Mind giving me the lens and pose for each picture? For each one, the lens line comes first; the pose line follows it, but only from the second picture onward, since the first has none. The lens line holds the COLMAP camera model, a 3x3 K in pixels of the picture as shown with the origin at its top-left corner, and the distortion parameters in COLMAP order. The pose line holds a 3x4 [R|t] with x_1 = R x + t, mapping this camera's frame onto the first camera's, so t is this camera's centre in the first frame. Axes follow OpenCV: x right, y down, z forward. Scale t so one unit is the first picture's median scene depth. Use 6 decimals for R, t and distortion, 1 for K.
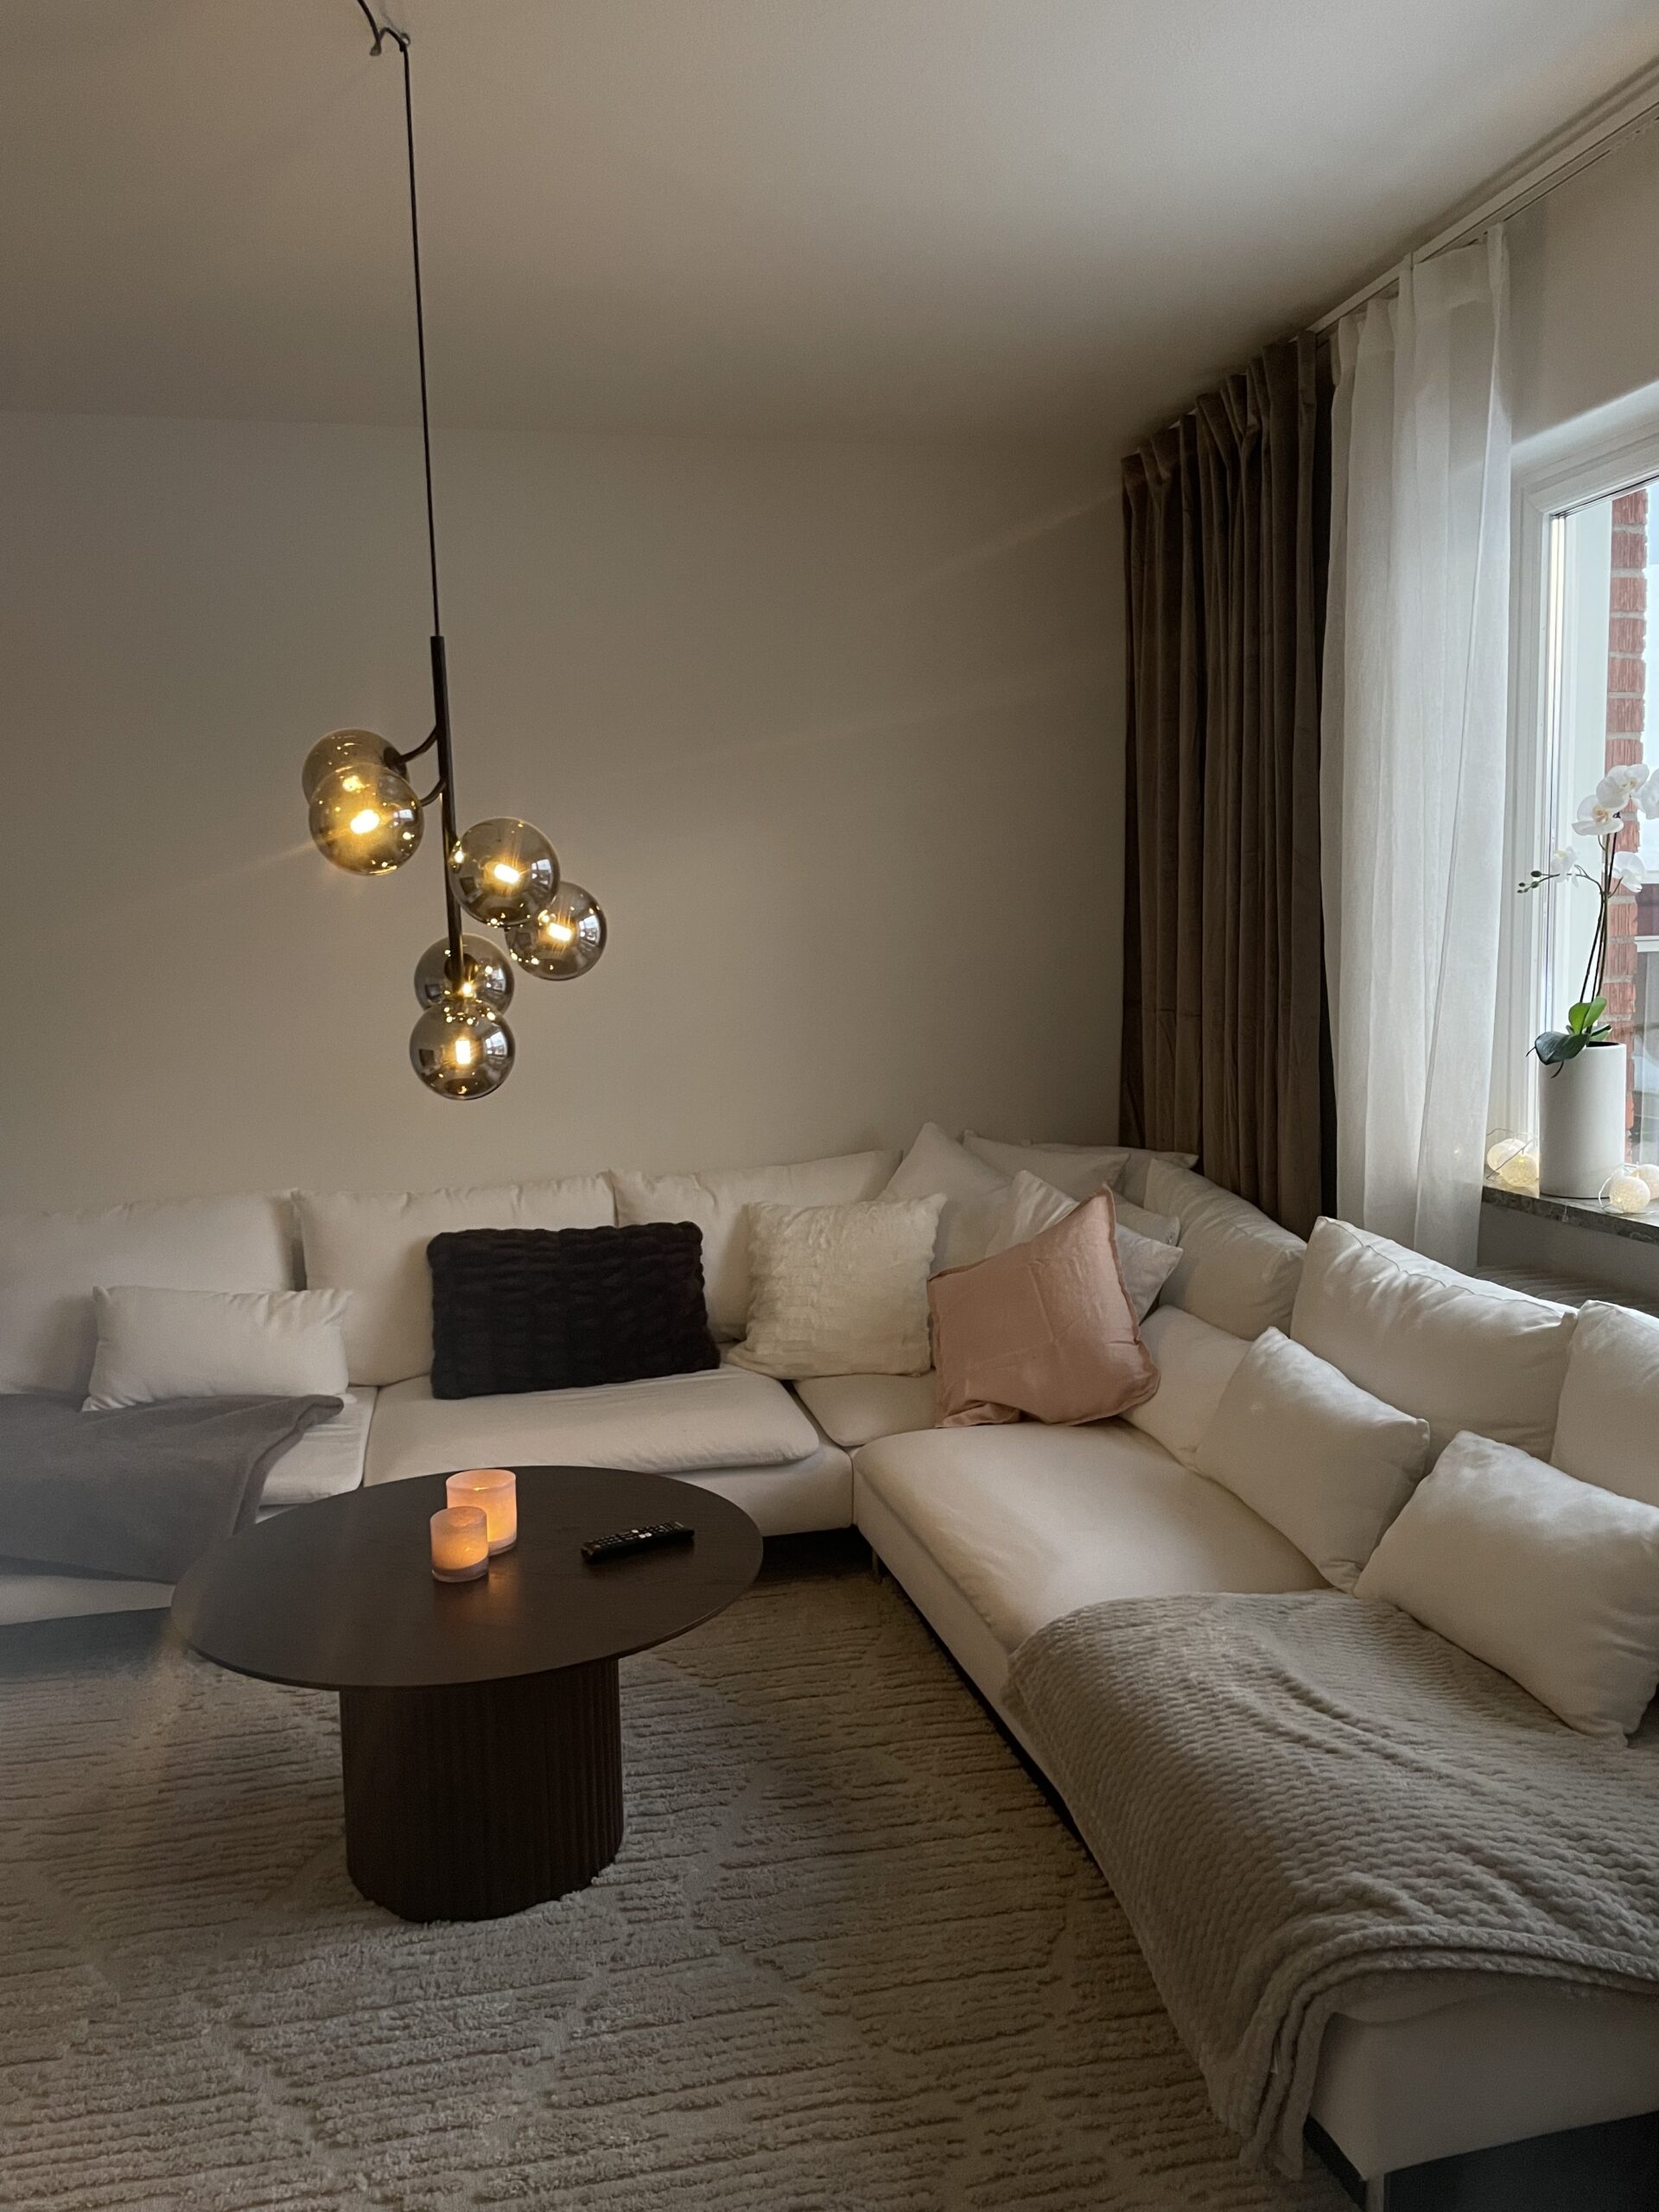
lens RADIAL K [[1677.1, 0, 829.5], [0, 1677.1, 1106.0], [0, 0, 1]] dist [0.086848, -0.099602]
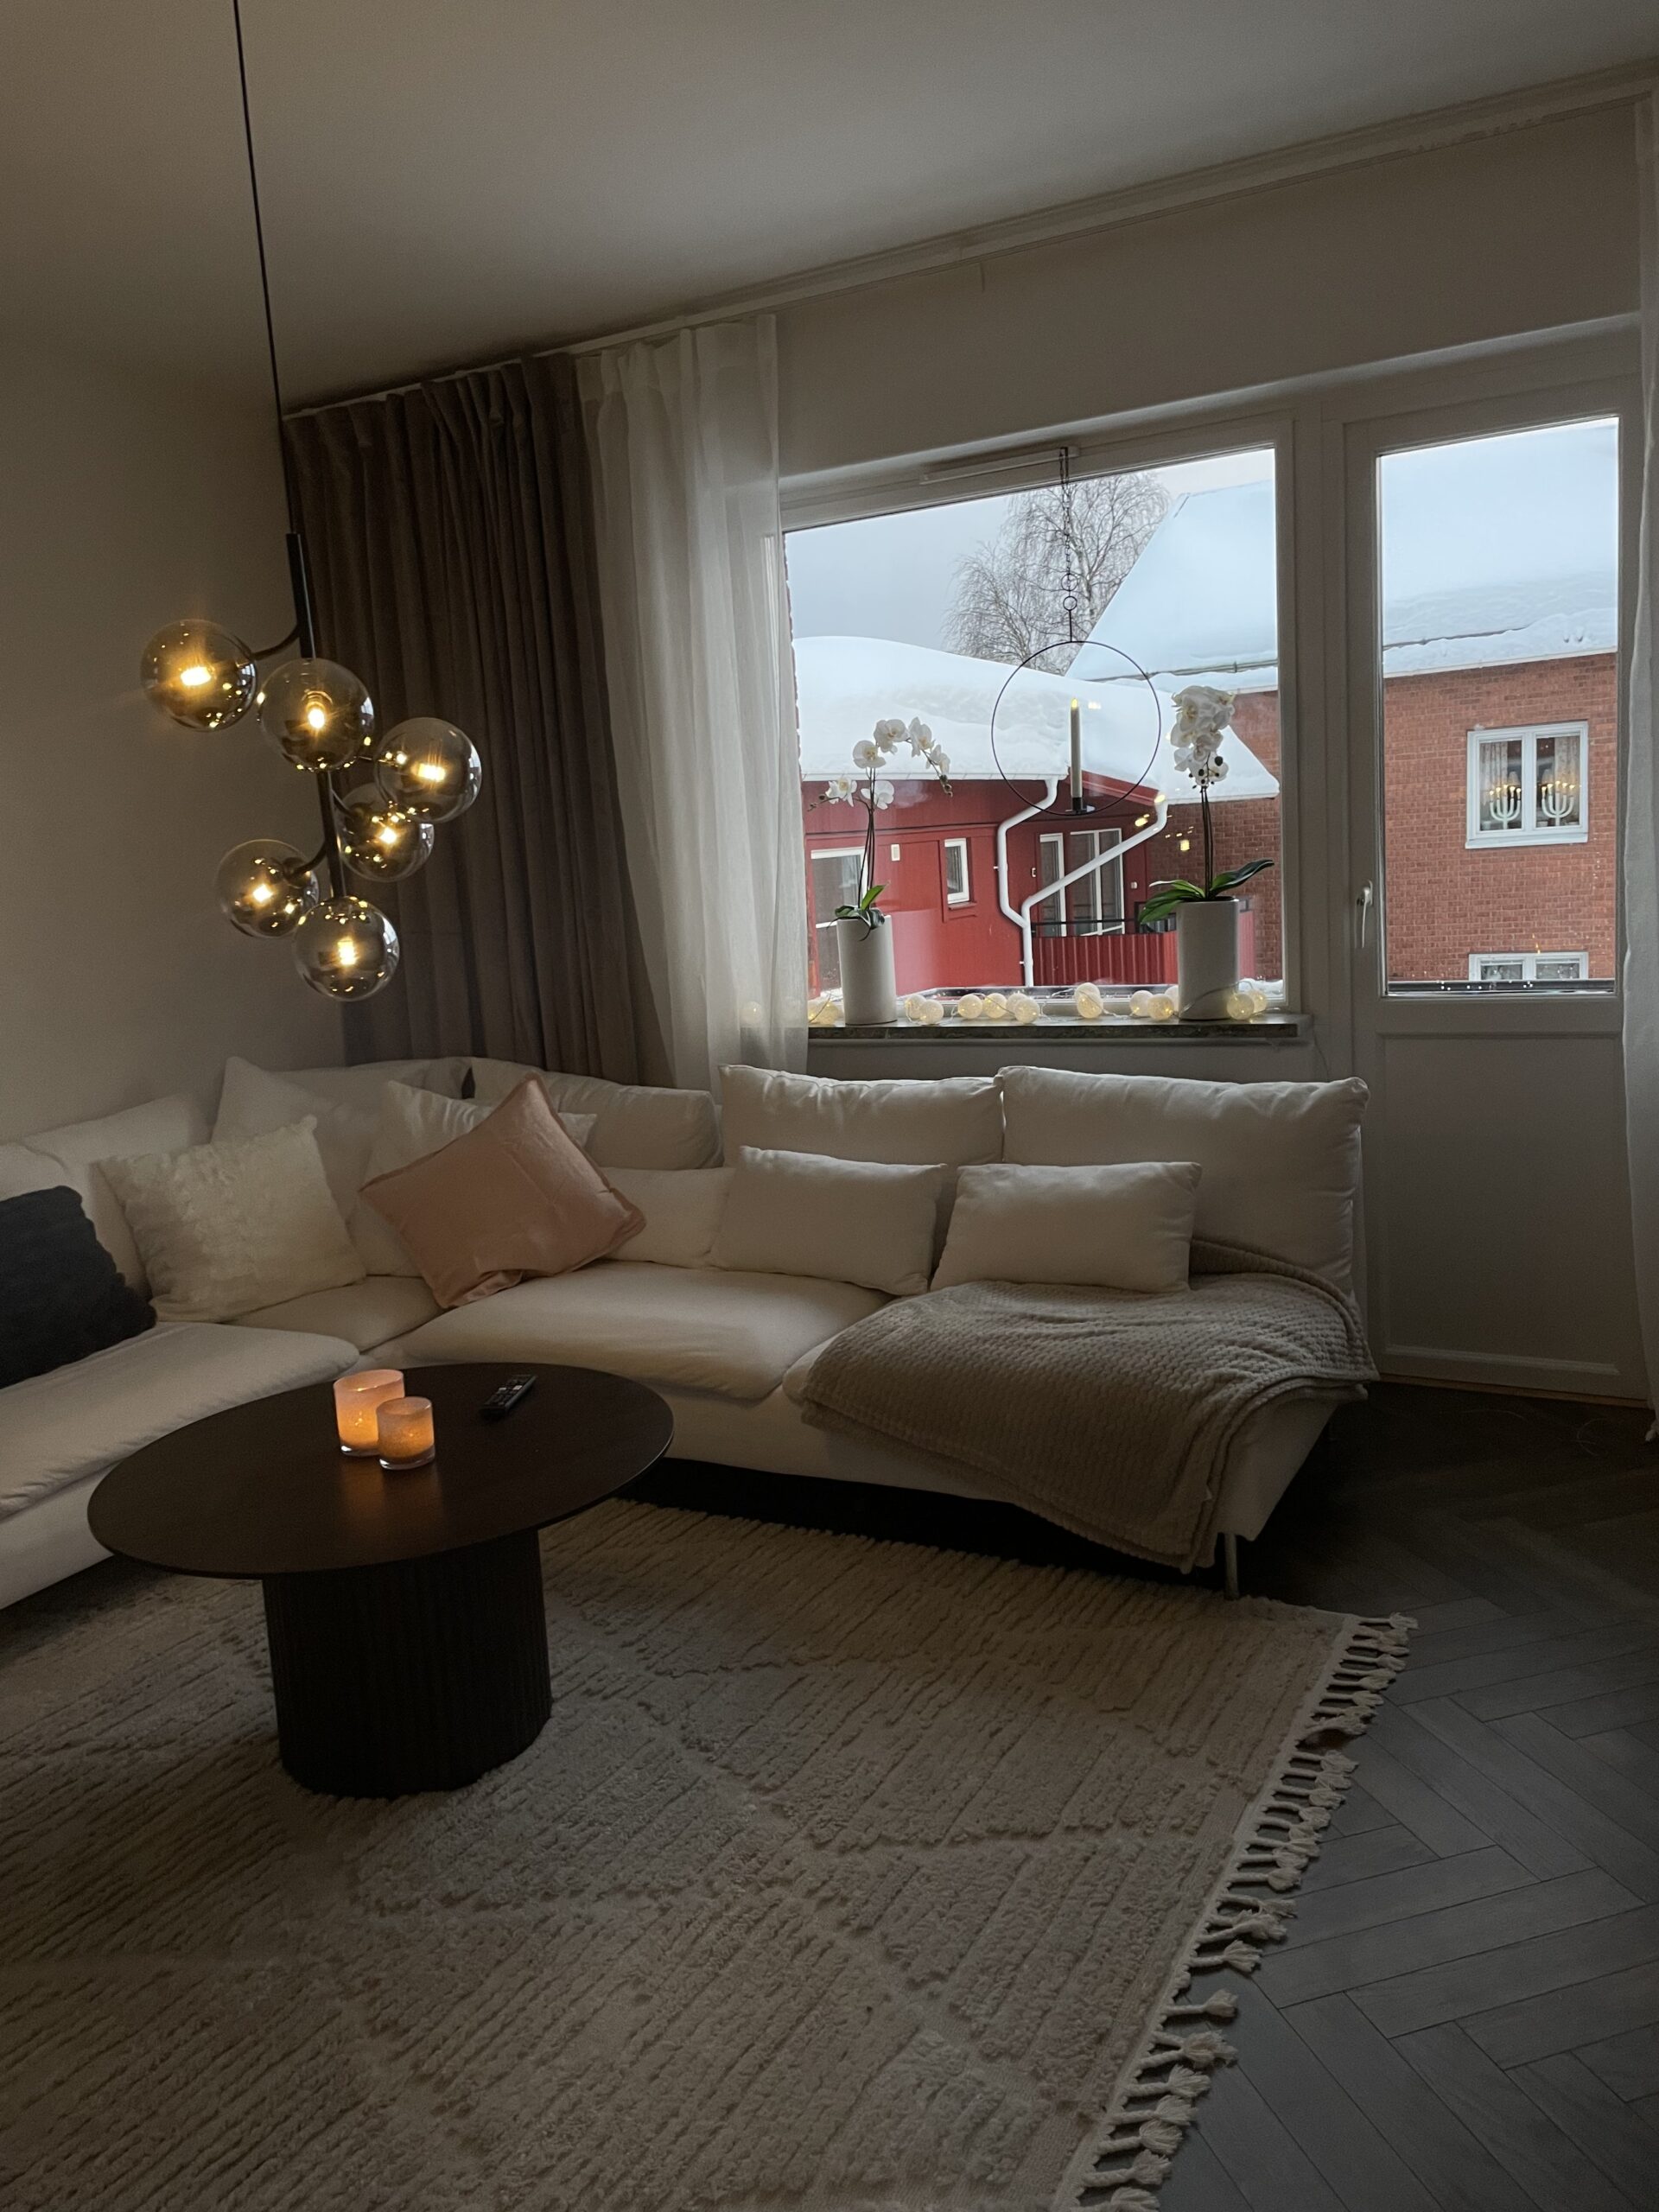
lens RADIAL K [[1685.3, 0, 830.0], [0, 1685.3, 1065.2], [0, 0, 1]] dist [0.089370, -0.000479]
pose [[0.664713, -0.118339, 0.737667, -0.747860], [0.128486, 0.990771, 0.043164, 0.027368], [-0.735967, 0.066089, 0.673784, 0.098109]]
